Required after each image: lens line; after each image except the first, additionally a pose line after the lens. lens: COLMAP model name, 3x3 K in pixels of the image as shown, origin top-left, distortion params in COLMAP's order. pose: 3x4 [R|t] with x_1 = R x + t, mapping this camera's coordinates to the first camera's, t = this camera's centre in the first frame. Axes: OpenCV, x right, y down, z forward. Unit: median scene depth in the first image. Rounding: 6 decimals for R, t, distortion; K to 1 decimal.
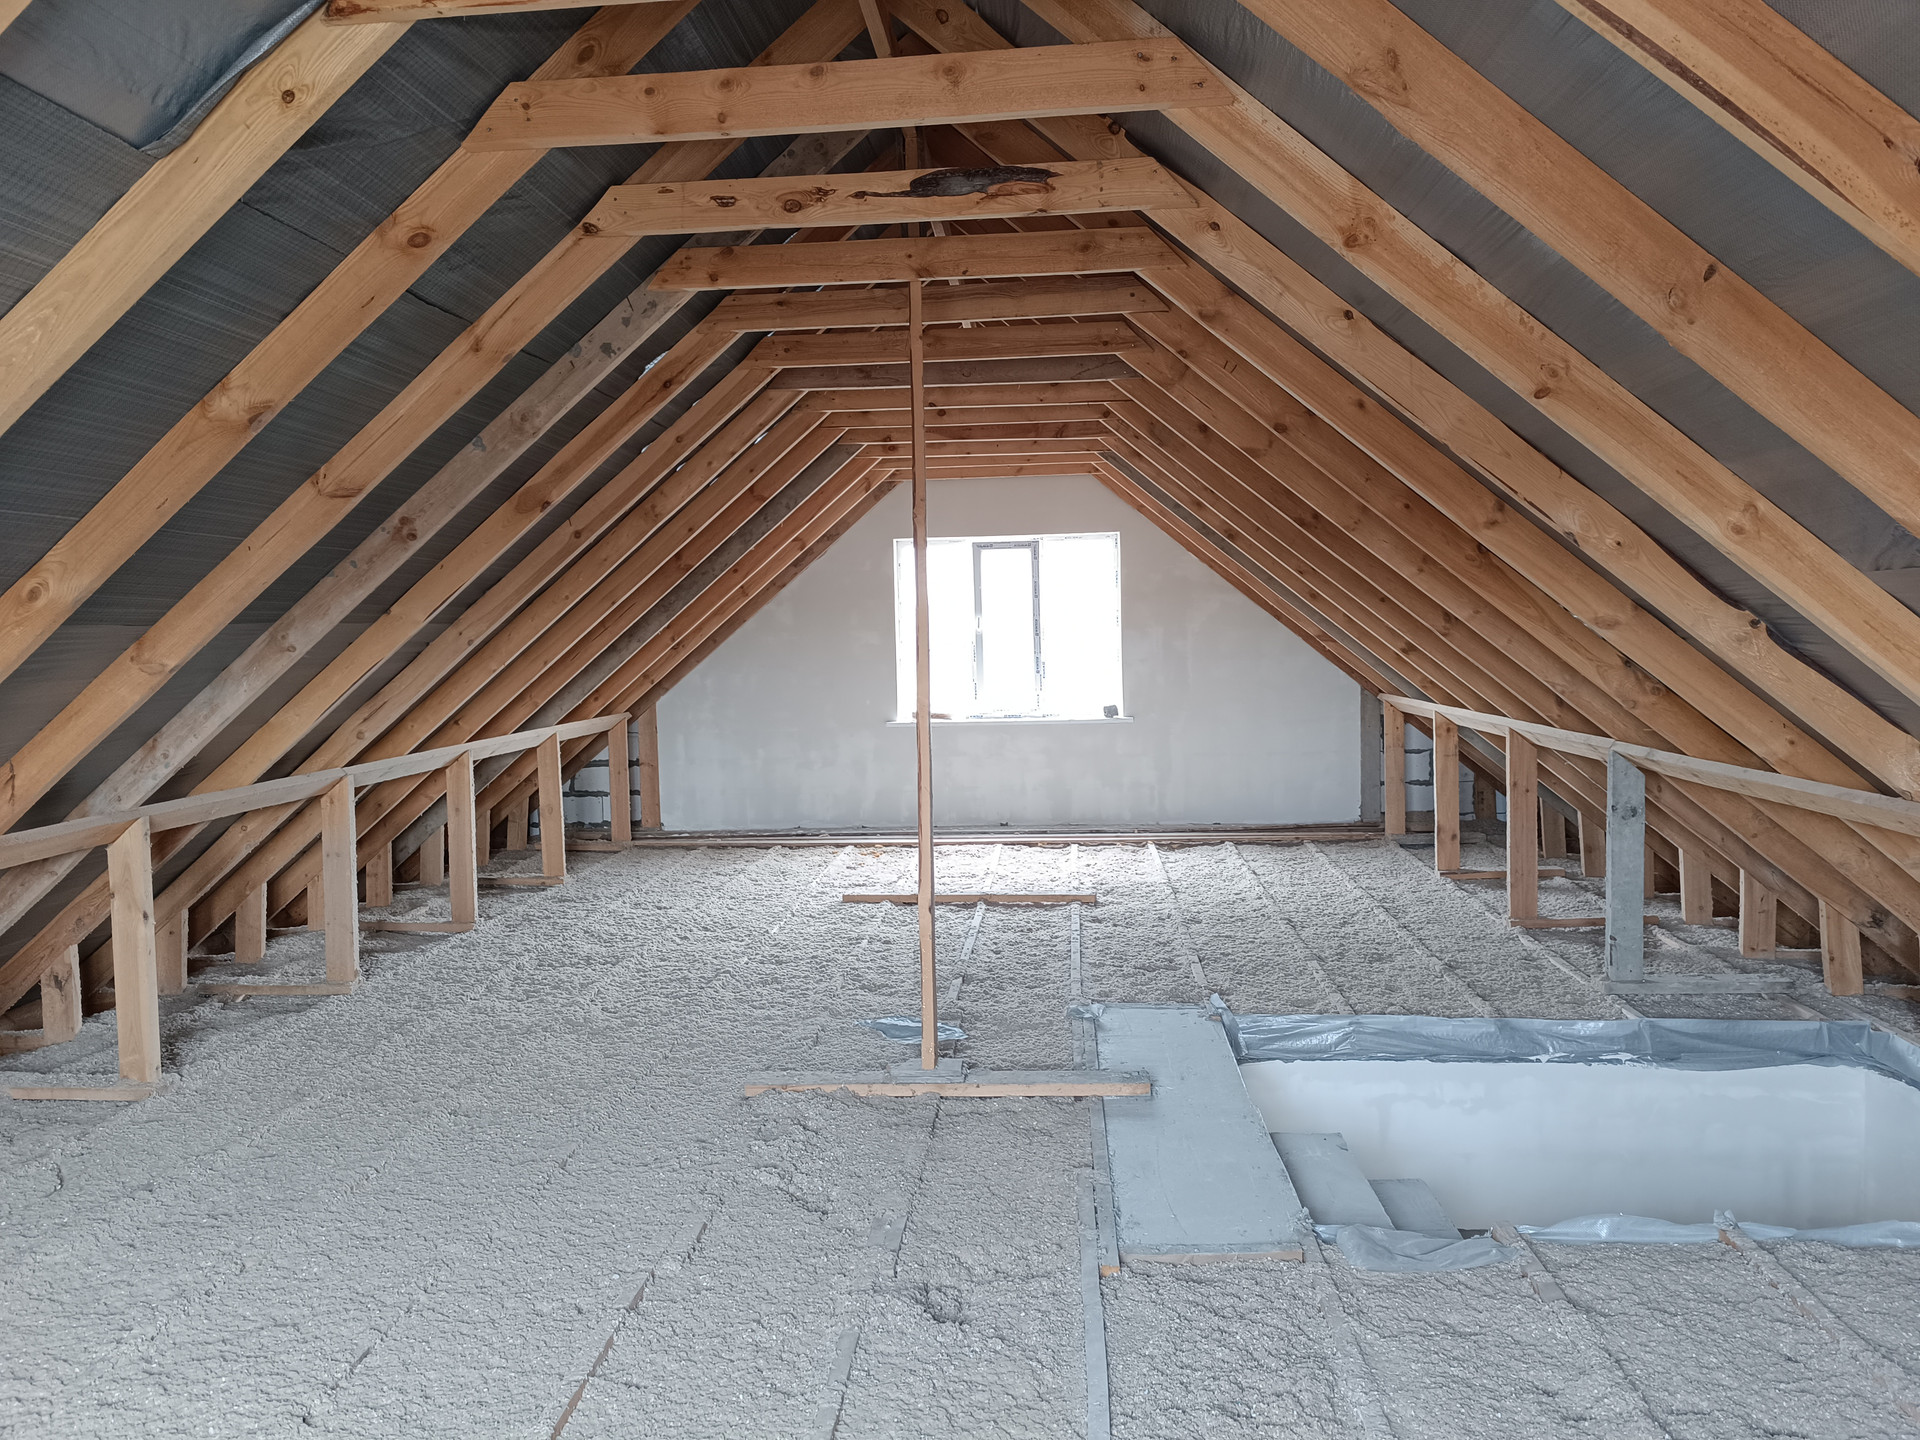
lens RADIAL K [[1307.2, 0, 960.0], [0, 1307.2, 720.0], [0, 0, 1]] dist [0.043413, 0.000547]
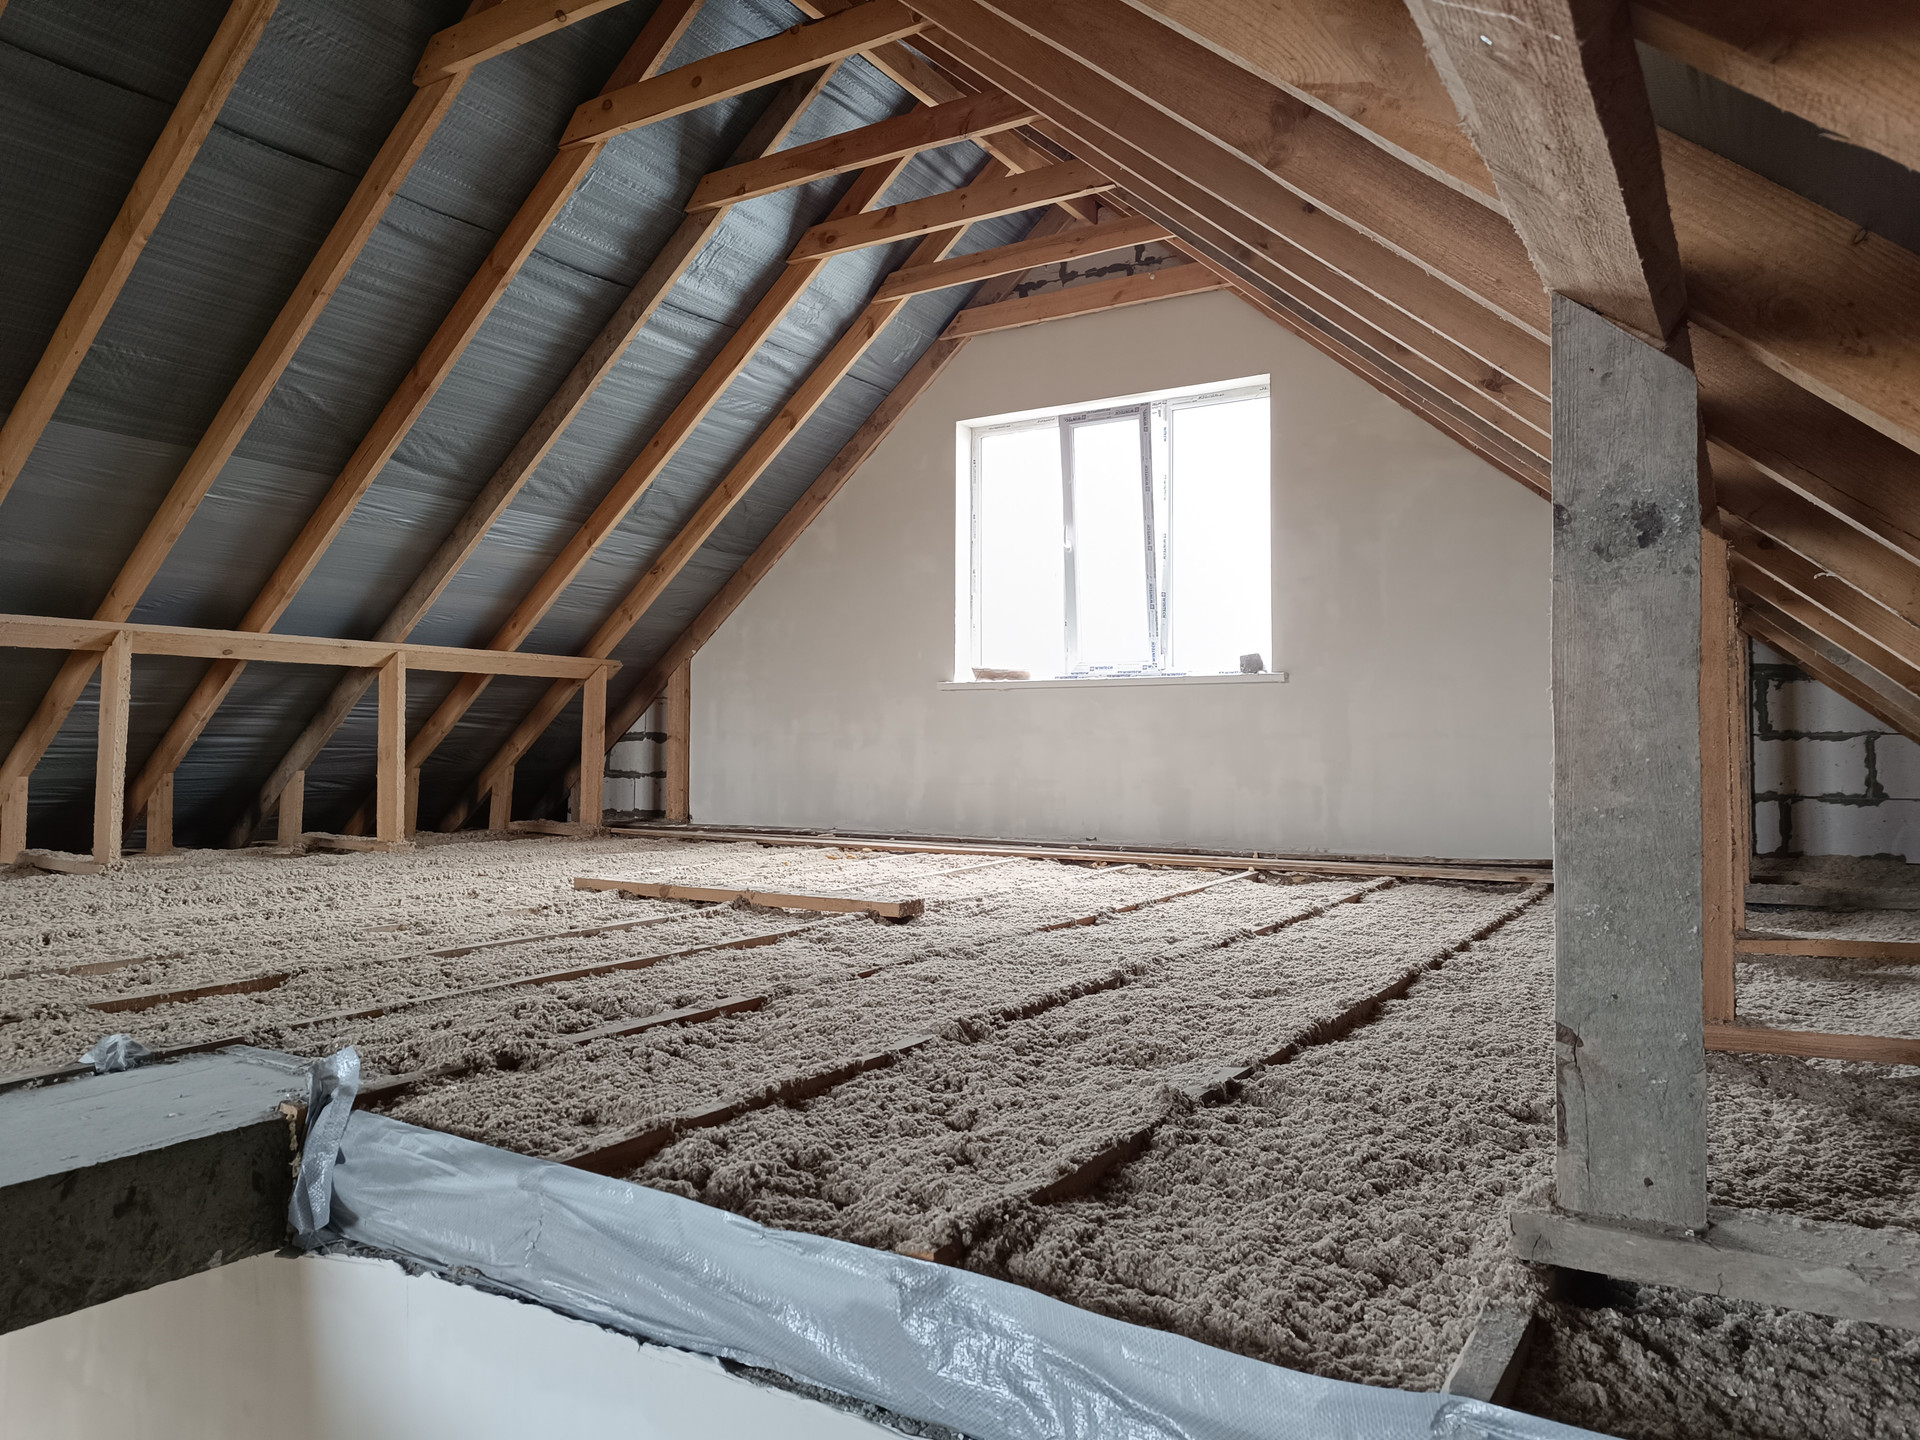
lens RADIAL K [[1307.2, 0, 960.0], [0, 1307.2, 720.0], [0, 0, 1]] dist [0.043413, 0.000547]
pose [[0.891228, 0.017560, -0.453215, 0.272721], [-0.054910, 0.996078, -0.069385, 0.069855], [0.450219, 0.086724, 0.888697, 0.389276]]
